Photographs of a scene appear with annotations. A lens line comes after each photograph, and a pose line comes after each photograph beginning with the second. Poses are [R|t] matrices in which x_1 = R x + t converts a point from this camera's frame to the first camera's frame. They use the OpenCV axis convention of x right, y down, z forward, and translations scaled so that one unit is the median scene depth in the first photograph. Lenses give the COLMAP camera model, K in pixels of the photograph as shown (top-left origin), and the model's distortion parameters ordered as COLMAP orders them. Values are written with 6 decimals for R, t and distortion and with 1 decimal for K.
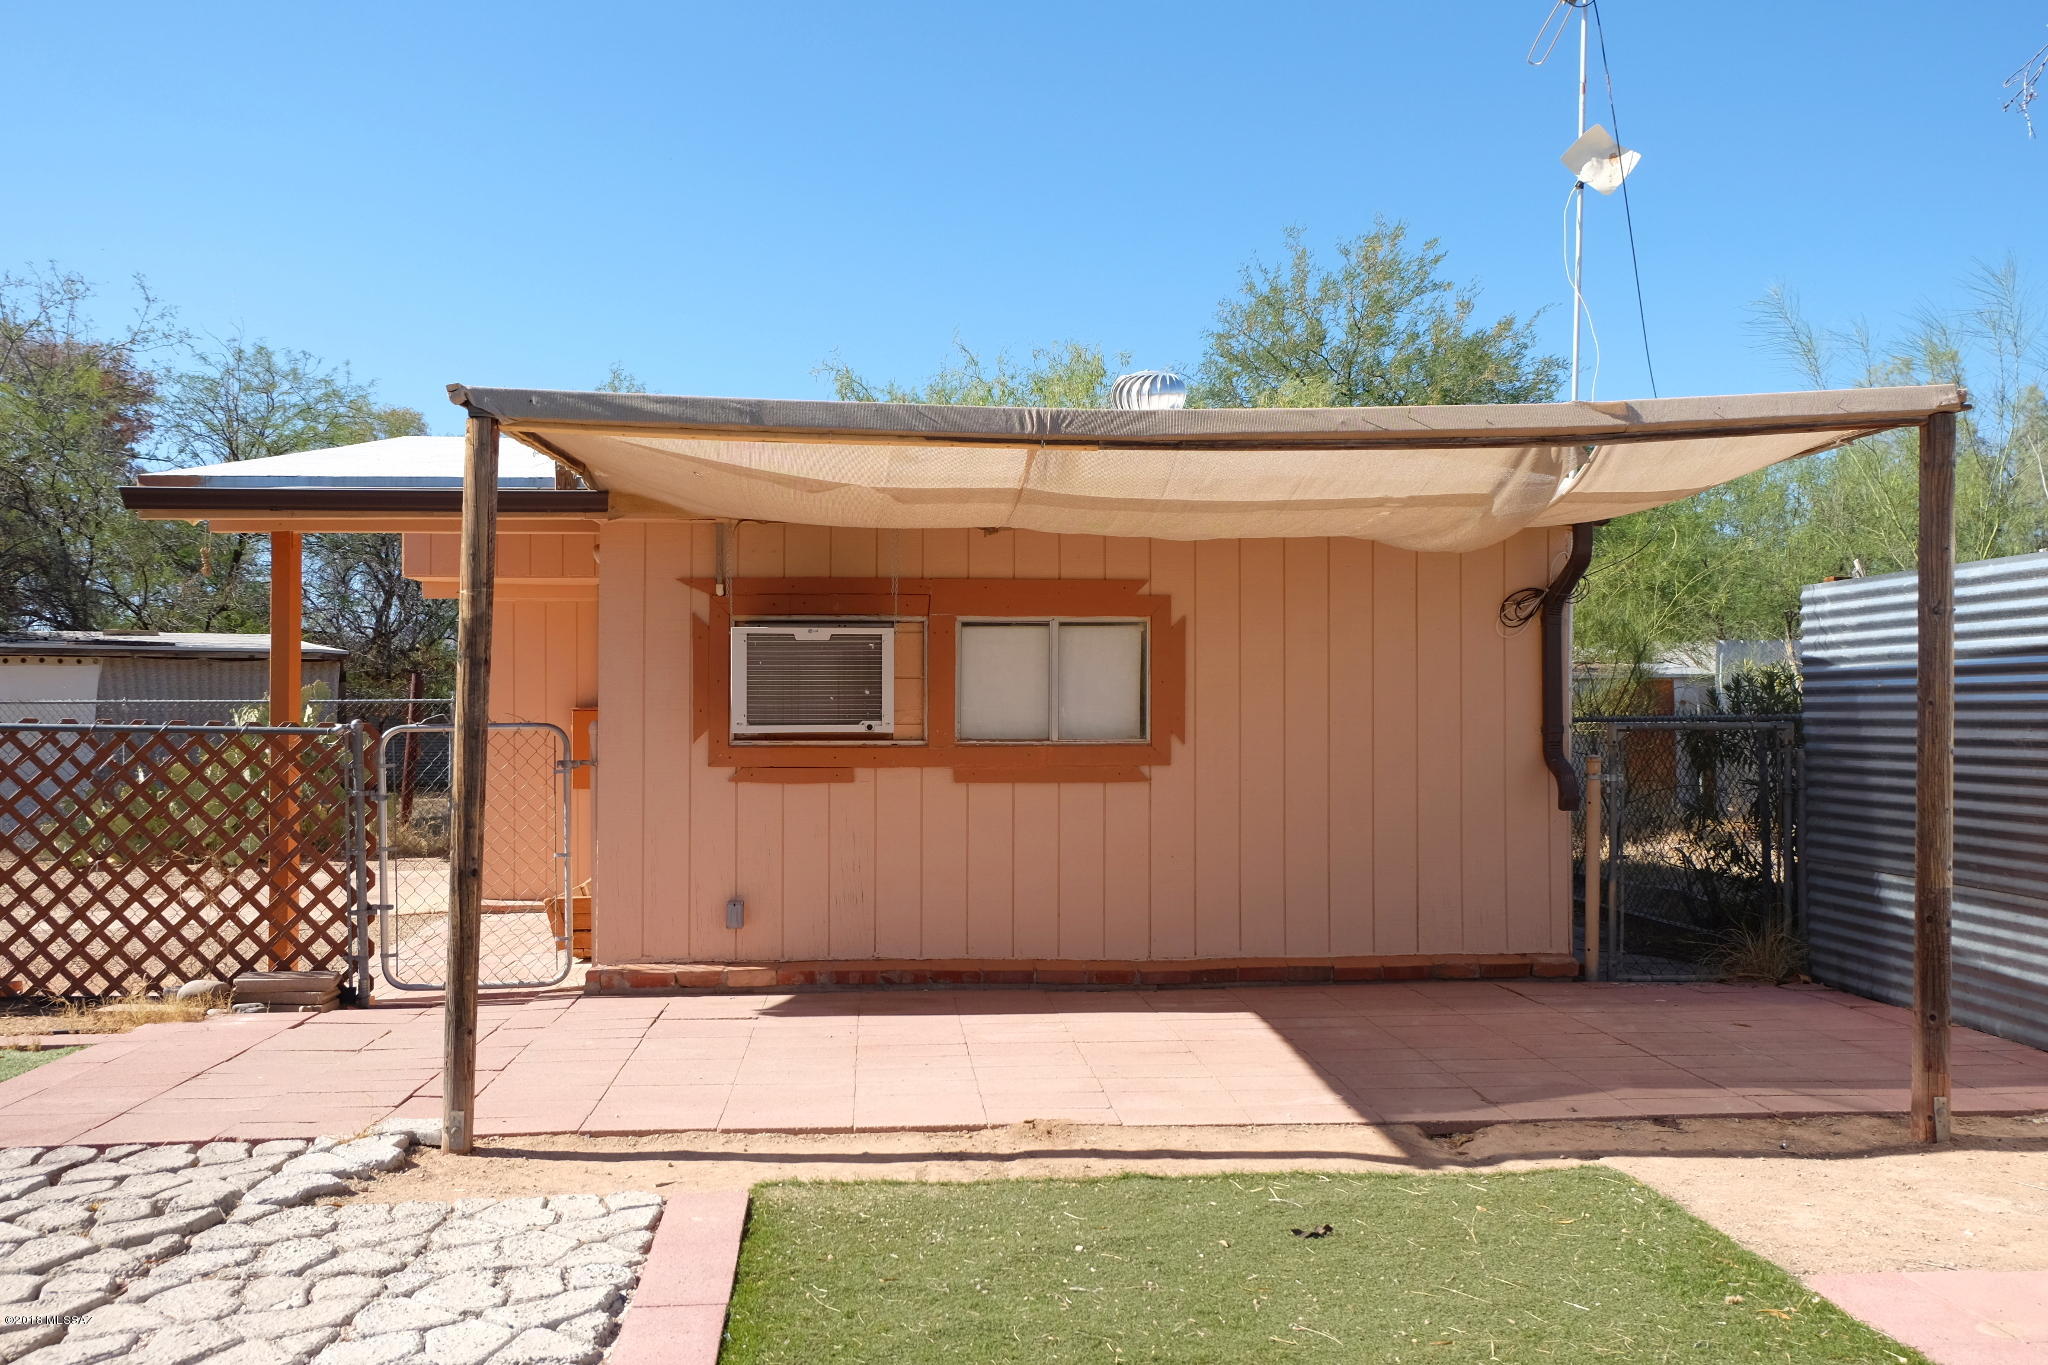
lens RADIAL K [[1673.3, 0, 1005.6], [0, 1673.3, 669.5], [0, 0, 1]] dist [-0.028360, 0.058607]
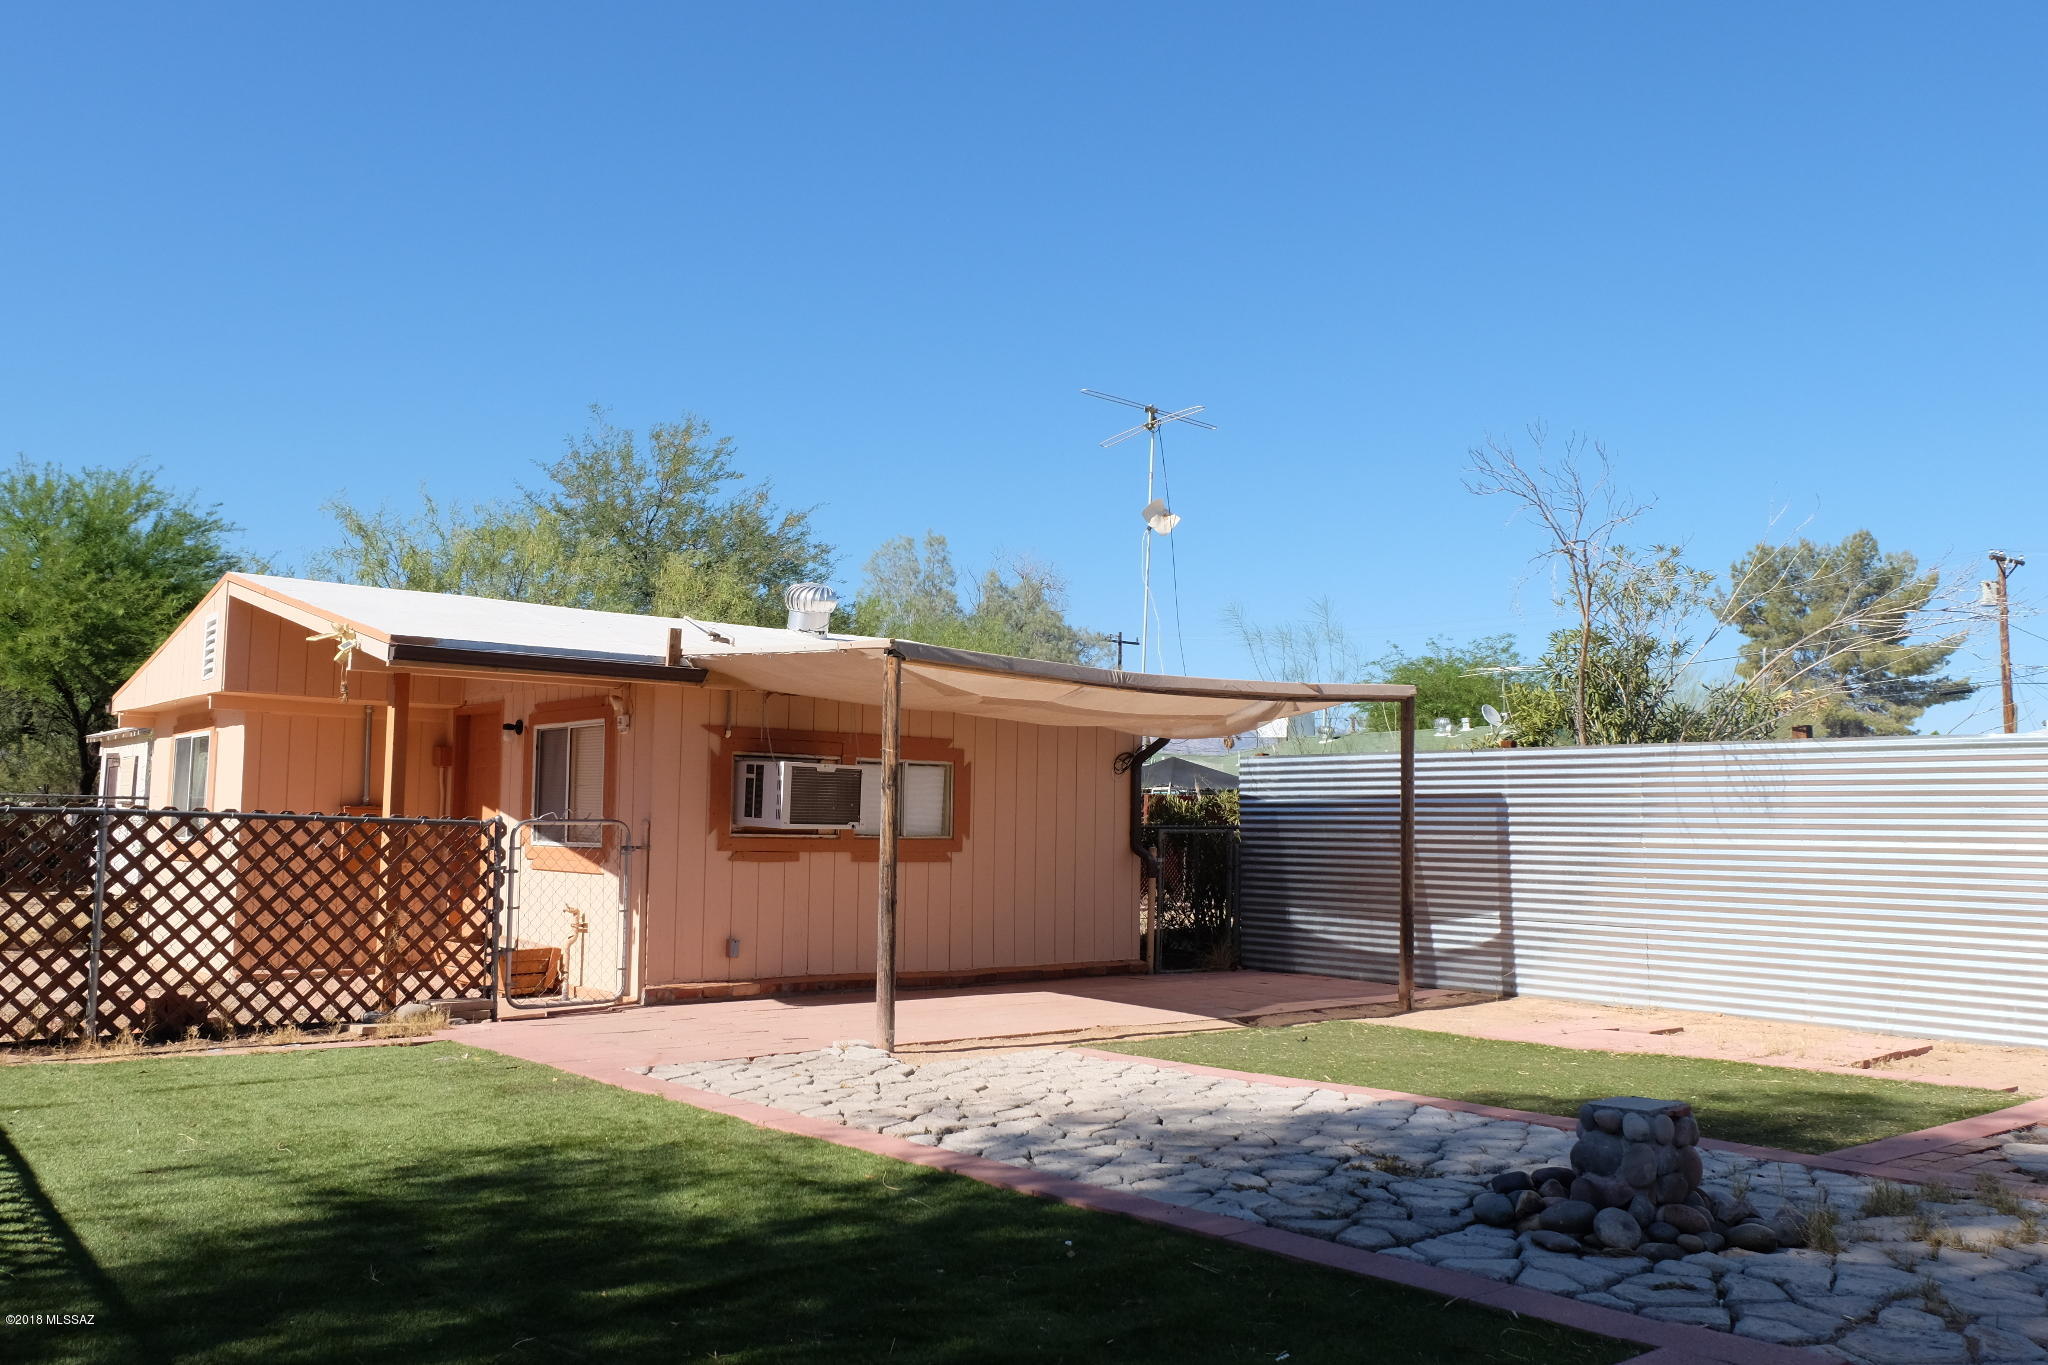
lens RADIAL K [[1673.3, 0, 1014.7], [0, 1673.3, 689.7], [0, 0, 1]] dist [-0.028360, 0.058607]
pose [[0.813515, 0.060266, 0.578412, -0.840852], [-0.029124, 0.997590, -0.062980, 0.000089], [-0.580814, 0.034390, 0.813310, -0.392051]]
